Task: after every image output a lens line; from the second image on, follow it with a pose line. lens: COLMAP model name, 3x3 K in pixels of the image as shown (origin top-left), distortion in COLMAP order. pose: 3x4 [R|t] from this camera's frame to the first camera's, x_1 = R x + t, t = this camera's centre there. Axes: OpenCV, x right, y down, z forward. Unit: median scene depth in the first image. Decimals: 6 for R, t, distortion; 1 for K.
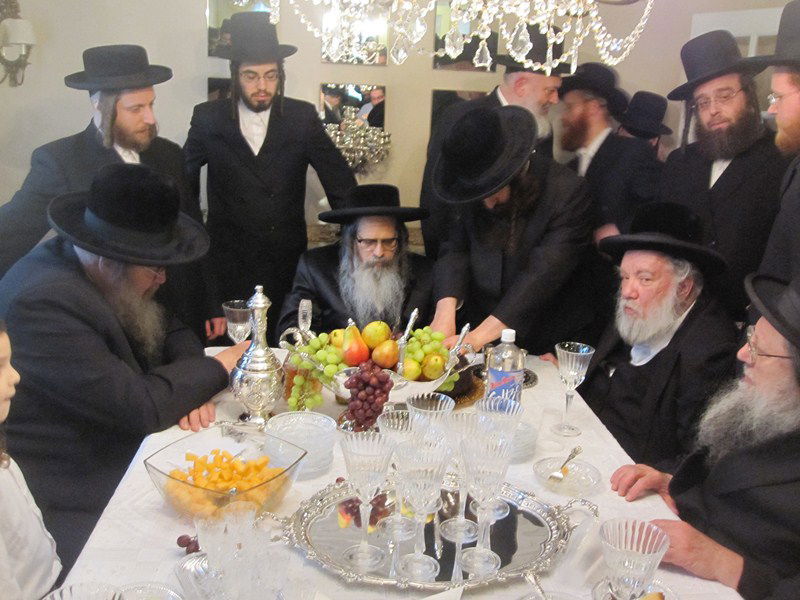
lens RADIAL K [[803.1, 0, 388.0], [0, 803.1, 294.8], [0, 0, 1]] dist [-0.069846, 0.000000]
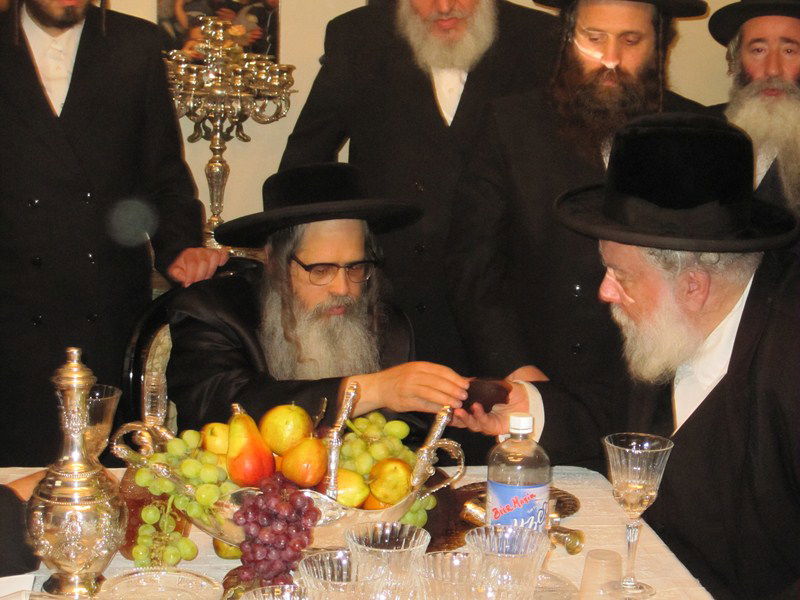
lens RADIAL K [[1605.2, 0, 406.9], [0, 1605.2, 303.3], [0, 0, 1]] dist [-0.078045, 0.000000]
pose [[0.996887, -0.026103, 0.074400, -0.012073], [0.029452, 0.998585, -0.044276, 0.013592], [-0.073139, 0.046329, 0.996245, -0.127417]]
